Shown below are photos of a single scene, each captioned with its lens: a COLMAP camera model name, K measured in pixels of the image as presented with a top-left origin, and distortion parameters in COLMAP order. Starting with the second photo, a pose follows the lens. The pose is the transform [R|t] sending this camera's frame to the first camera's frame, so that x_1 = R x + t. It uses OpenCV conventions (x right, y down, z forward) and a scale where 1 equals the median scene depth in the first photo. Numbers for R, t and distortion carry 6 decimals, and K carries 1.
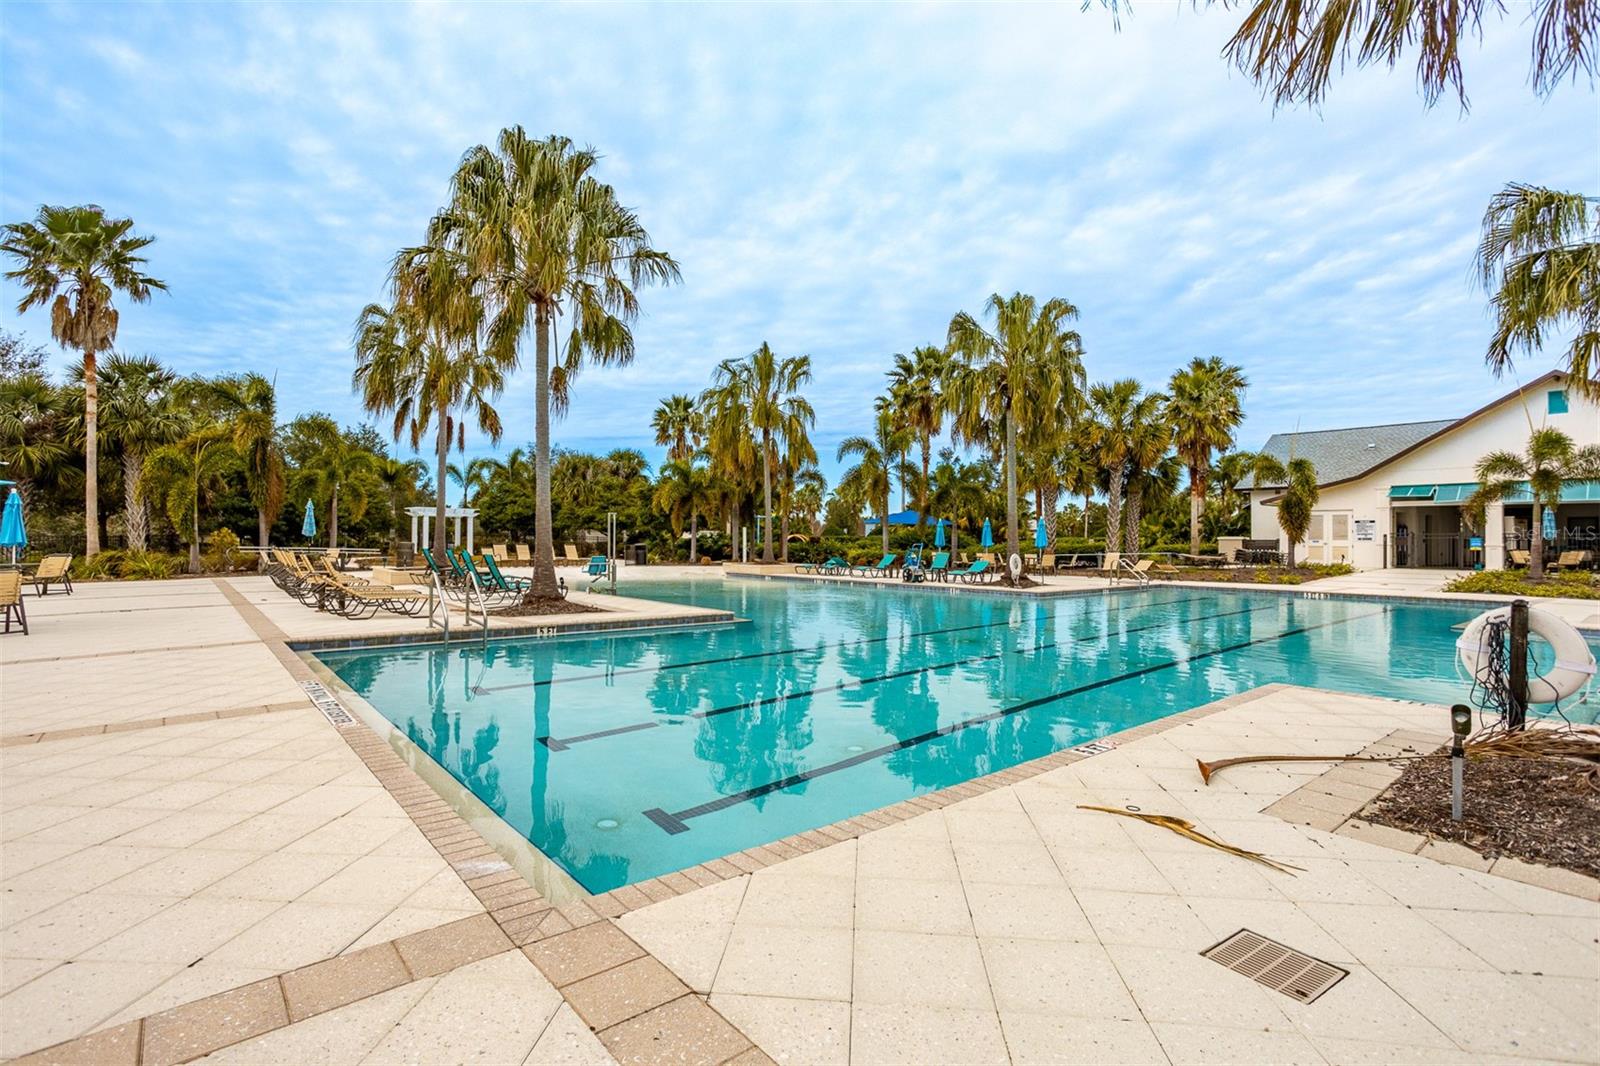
lens RADIAL K [[772.7, 0, 800.0], [0, 772.7, 533.0], [0, 0, 1]] dist [0.000190, 0.000012]
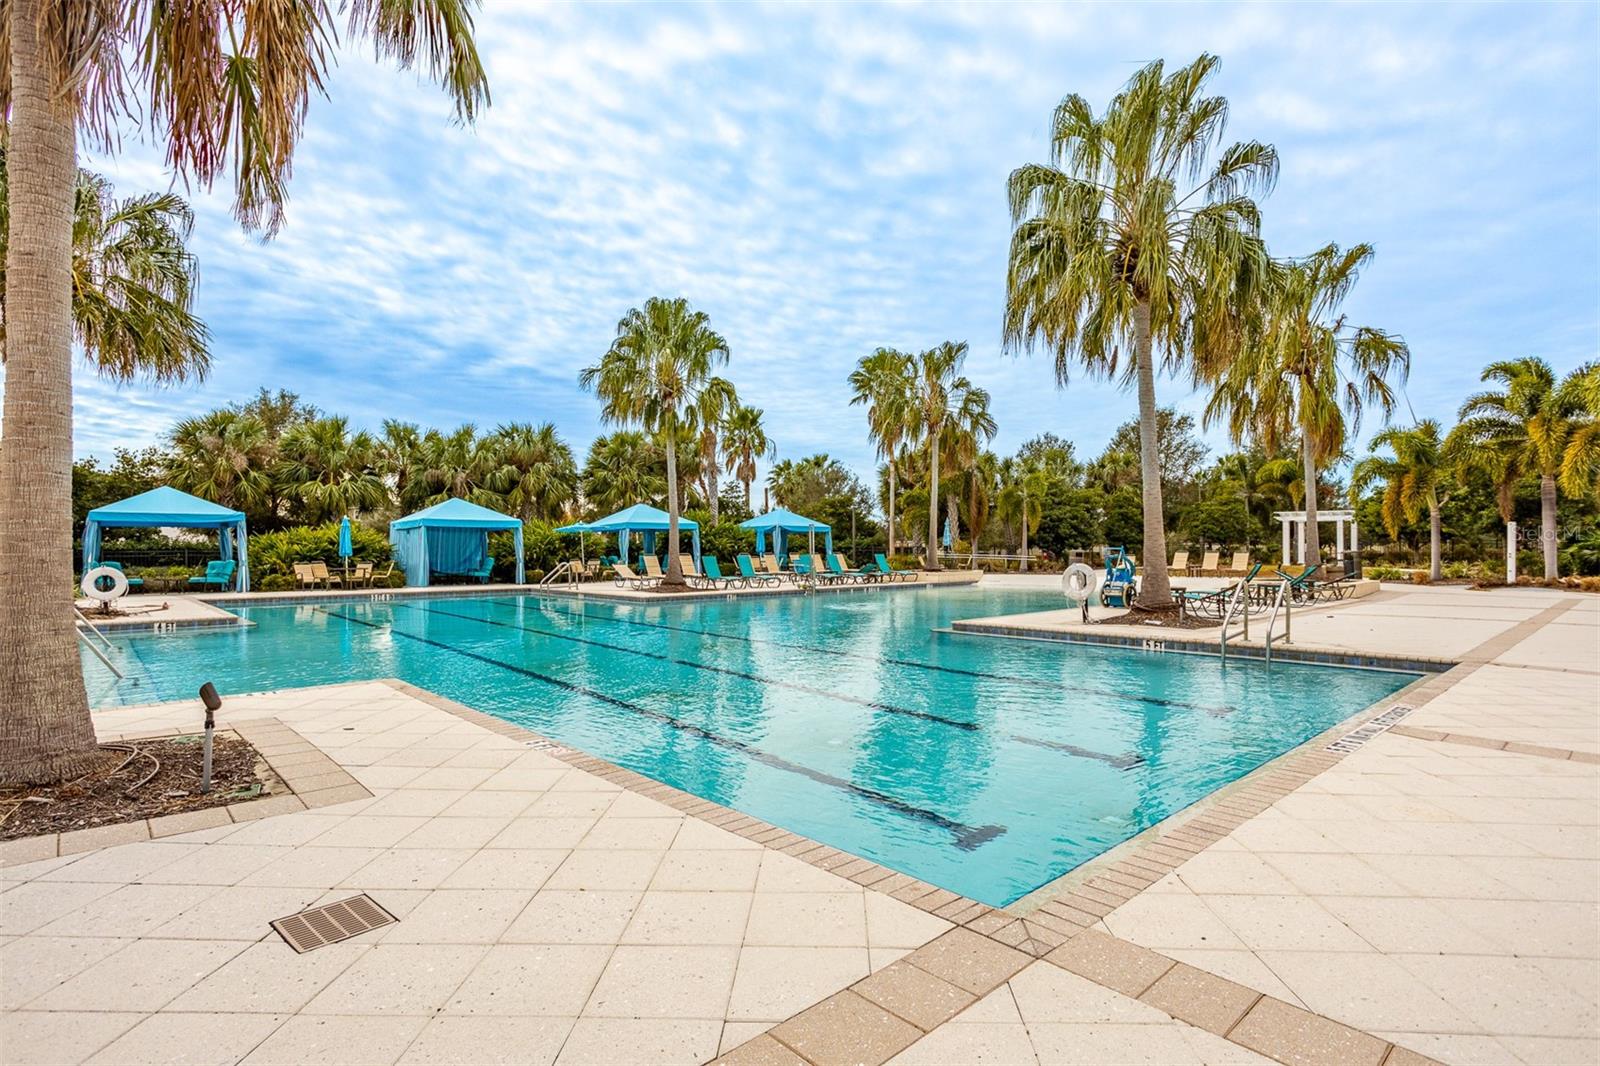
lens RADIAL K [[803.2, 0, 806.2], [0, 803.2, 566.3], [0, 0, 1]] dist [-0.031460, -0.000550]
pose [[0.072563, 0.005740, -0.997347, 0.582235], [0.014235, 0.999876, 0.006790, 0.022511], [0.997262, -0.014690, 0.072473, 0.527243]]
